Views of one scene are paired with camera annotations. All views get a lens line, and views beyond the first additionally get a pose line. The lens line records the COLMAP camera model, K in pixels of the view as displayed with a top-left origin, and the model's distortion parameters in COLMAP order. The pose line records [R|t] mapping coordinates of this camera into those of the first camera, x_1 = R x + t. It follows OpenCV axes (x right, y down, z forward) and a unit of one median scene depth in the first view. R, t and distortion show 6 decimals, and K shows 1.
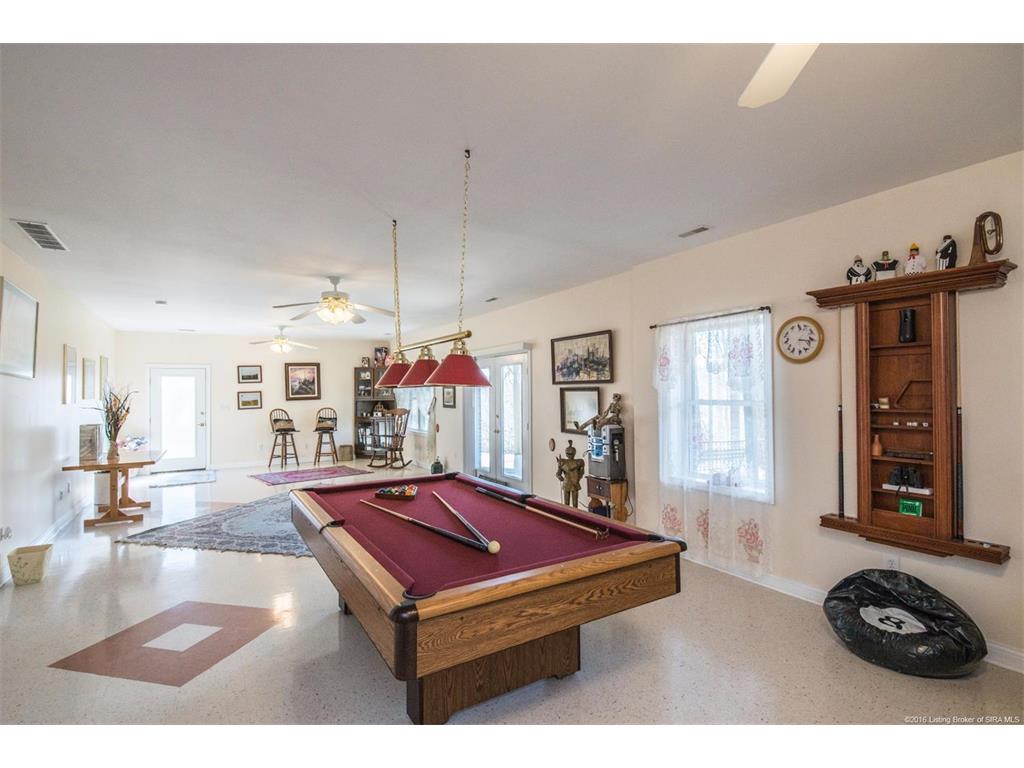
lens RADIAL K [[510.4, 0, 511.2], [0, 510.4, 383.5], [0, 0, 1]] dist [0.002360, -0.000379]
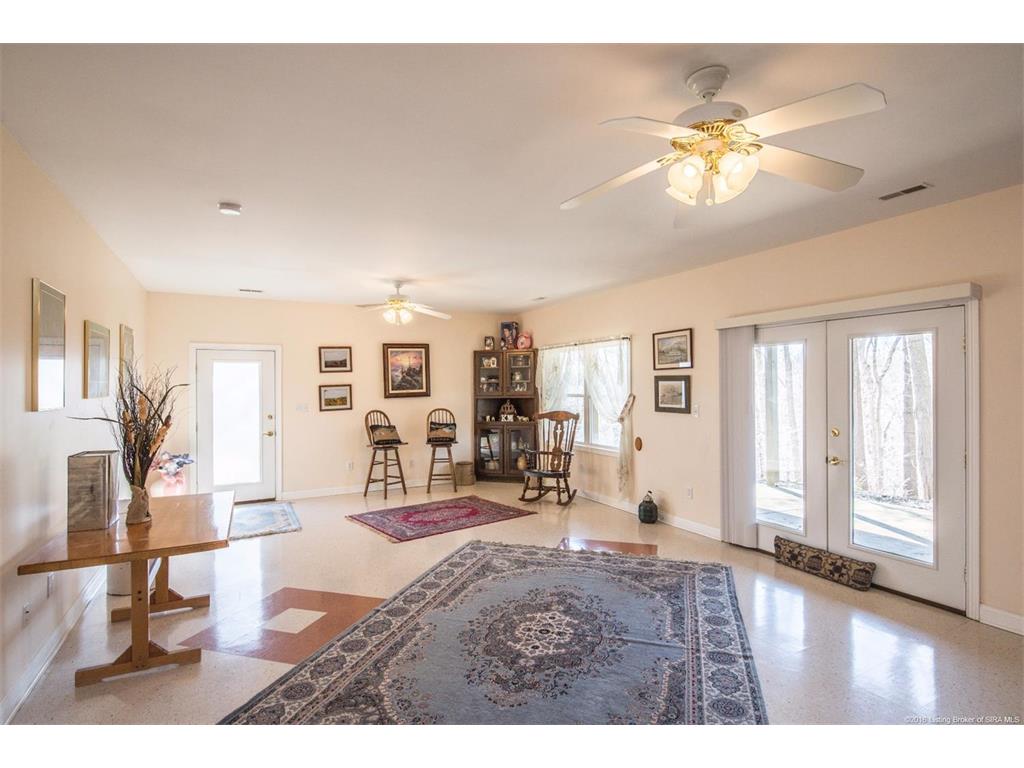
lens RADIAL K [[527.6, 0, 512.7], [0, 527.6, 384.4], [0, 0, 1]] dist [0.000862, -0.000051]
pose [[0.998428, 0.002750, -0.055988, -0.236360], [-0.002031, 0.999915, 0.012884, 0.005732], [0.056019, -0.012750, 0.998348, 0.310471]]
